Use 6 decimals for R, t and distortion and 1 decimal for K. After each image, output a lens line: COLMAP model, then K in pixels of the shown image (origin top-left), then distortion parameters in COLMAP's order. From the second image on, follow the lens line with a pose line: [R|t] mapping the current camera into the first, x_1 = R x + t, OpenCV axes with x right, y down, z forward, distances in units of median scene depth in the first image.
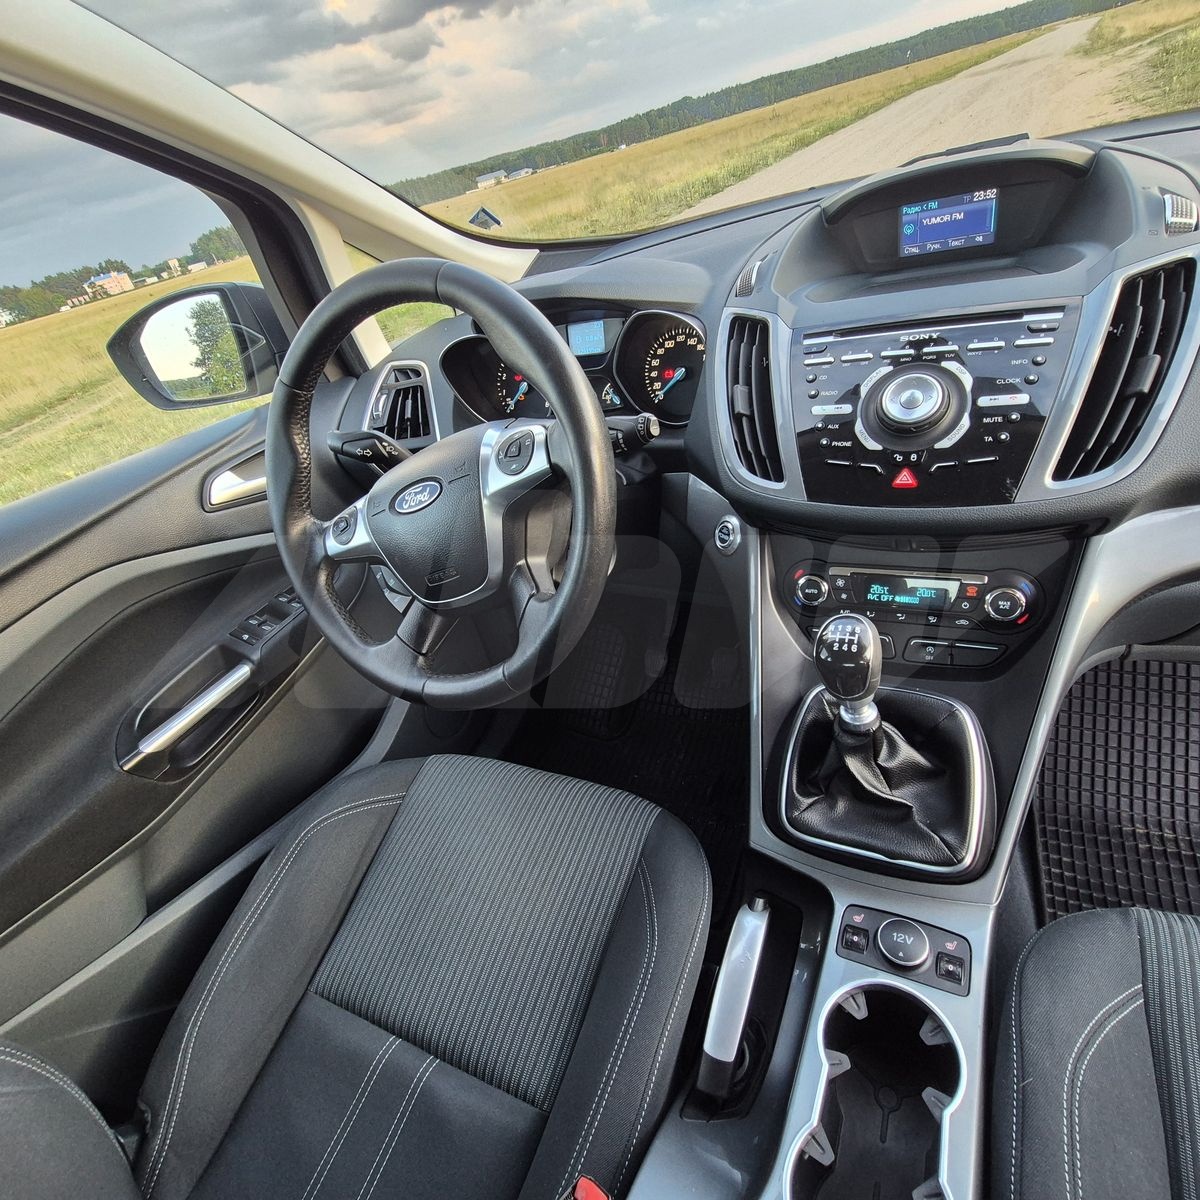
lens RADIAL K [[652.8, 0, 602.0], [0, 652.8, 594.8], [0, 0, 1]] dist [0.001778, -0.001691]
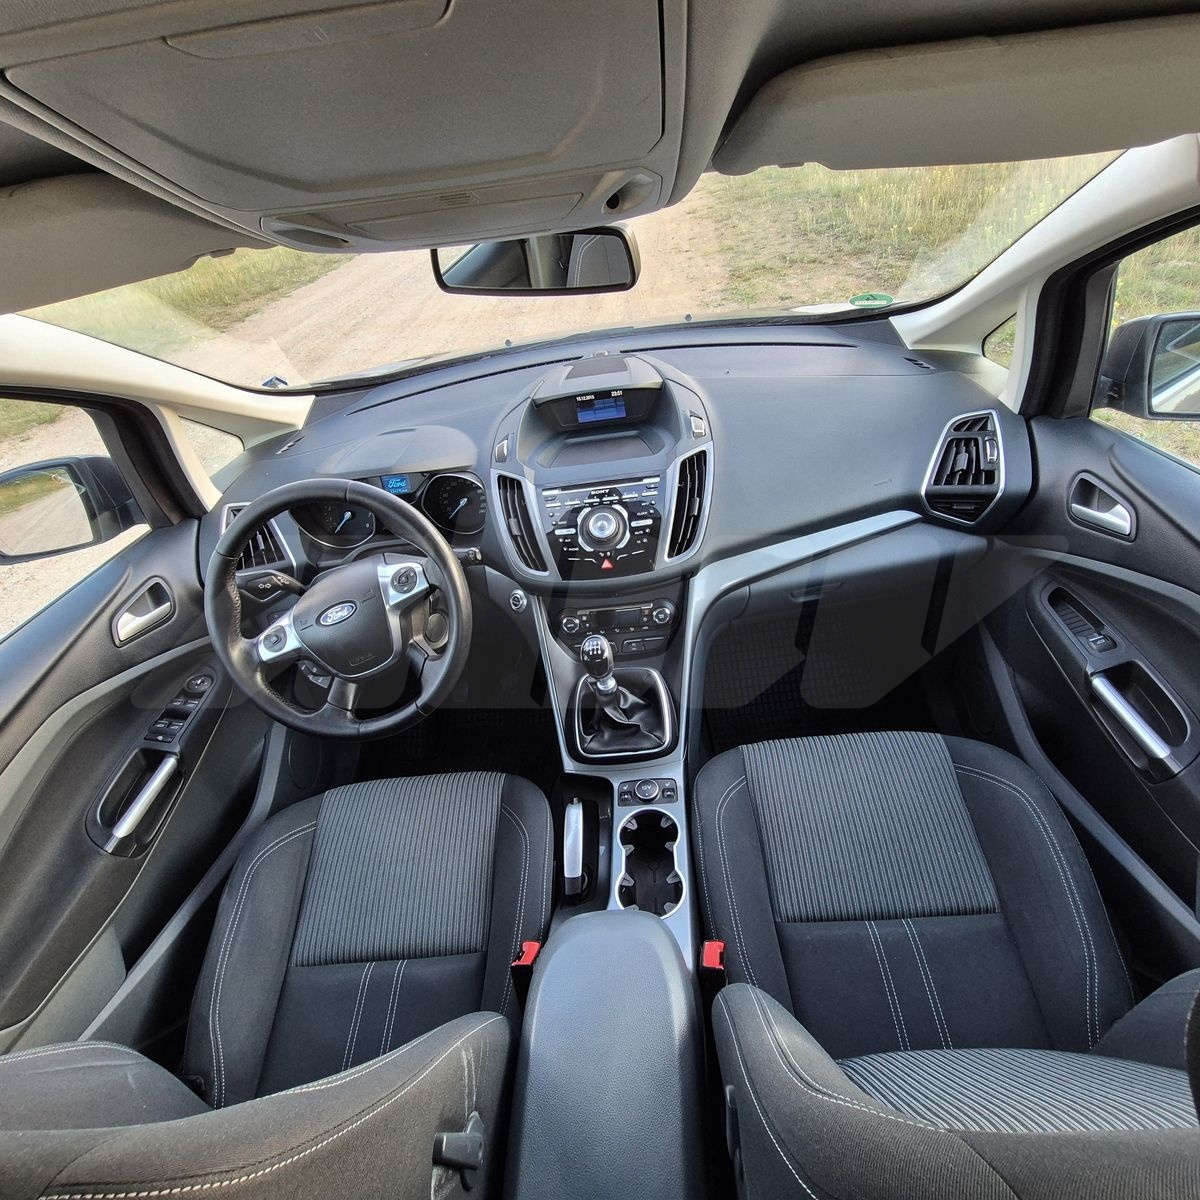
lens RADIAL K [[652.8, 0, 596.1], [0, 652.8, 604.6], [0, 0, 1]] dist [0.001778, -0.001691]
pose [[0.906453, -0.170299, 0.386447, -0.334415], [0.180676, 0.983496, 0.009610, -0.073527], [-0.381705, 0.061111, 0.922262, -0.768738]]
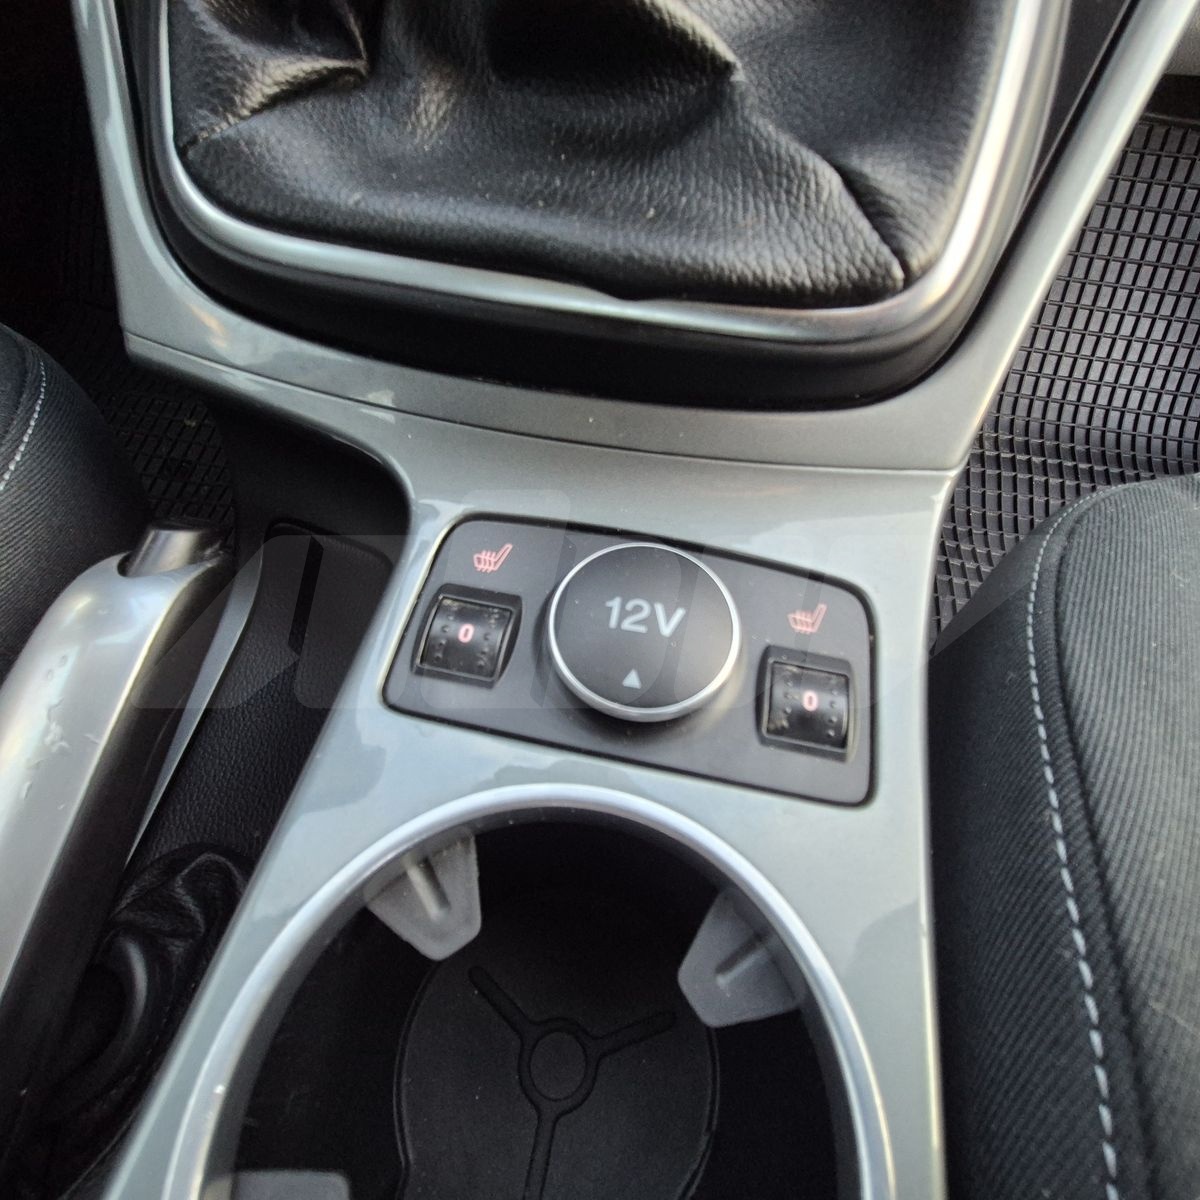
lens RADIAL K [[652.8, 0, 594.3], [0, 652.8, 593.6], [0, 0, 1]] dist [0.001778, -0.001691]
pose [[0.936833, -0.099039, 0.335463, 0.329275], [-0.062692, 0.896001, 0.439605, 0.375514], [-0.344114, -0.432867, 0.833194, 0.732897]]
